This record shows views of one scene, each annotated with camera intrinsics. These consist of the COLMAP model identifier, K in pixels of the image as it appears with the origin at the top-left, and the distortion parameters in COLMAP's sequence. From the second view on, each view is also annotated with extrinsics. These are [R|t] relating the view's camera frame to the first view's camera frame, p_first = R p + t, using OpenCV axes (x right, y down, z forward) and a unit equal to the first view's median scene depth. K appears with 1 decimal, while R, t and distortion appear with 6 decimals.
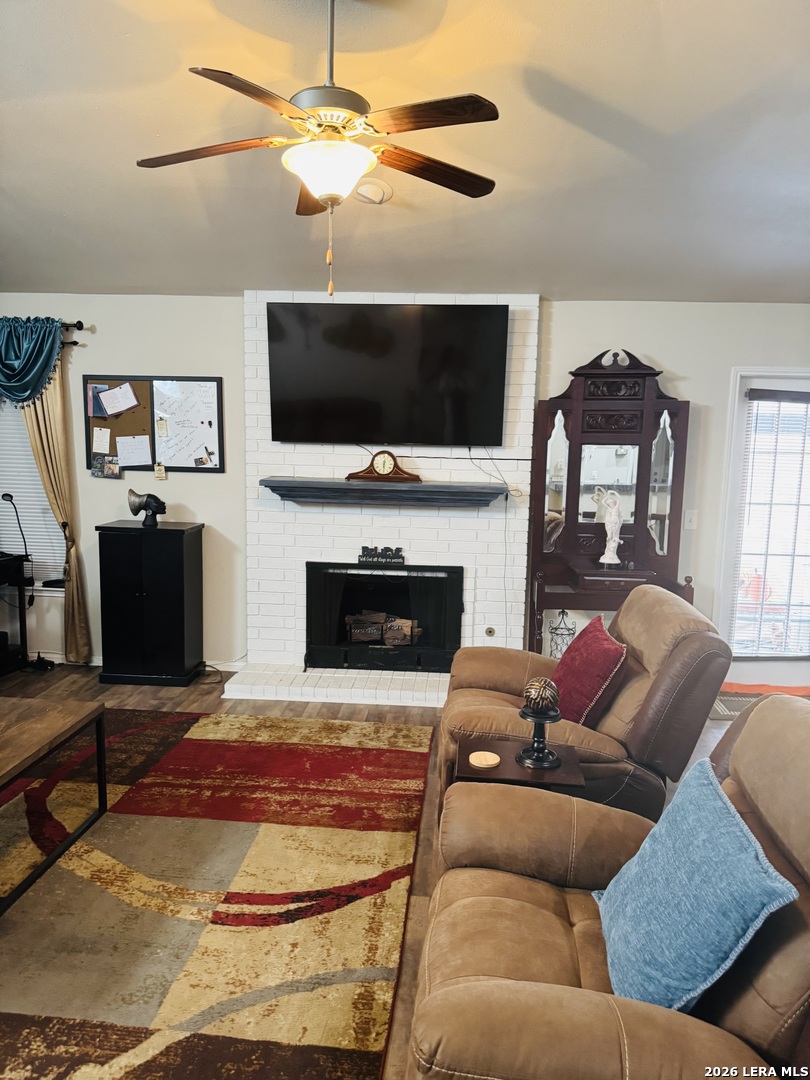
lens RADIAL K [[744.6, 0, 427.2], [0, 744.6, 553.2], [0, 0, 1]] dist [0.051270, -0.107028]
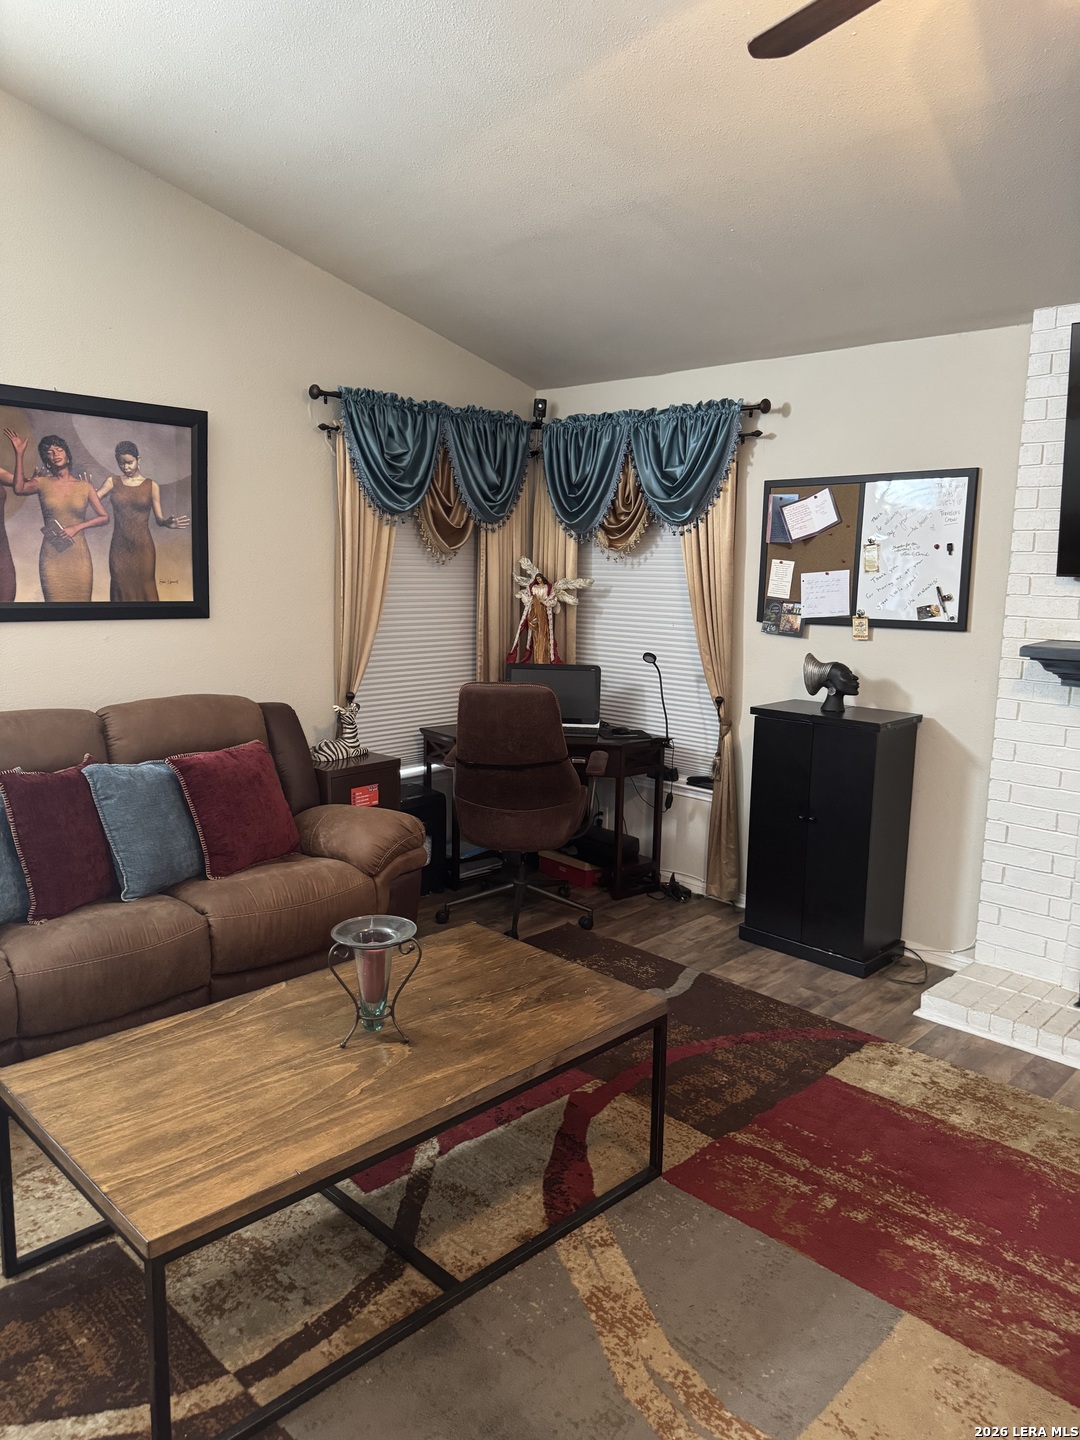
lens RADIAL K [[1026.0, 0, 529.6], [0, 1026.0, 729.6], [0, 0, 1]] dist [0.090125, -0.118257]
pose [[0.748939, 0.093121, -0.656063, 0.013476], [-0.095976, 0.994880, 0.031650, -0.025121], [0.655651, 0.039262, 0.754042, 0.171356]]
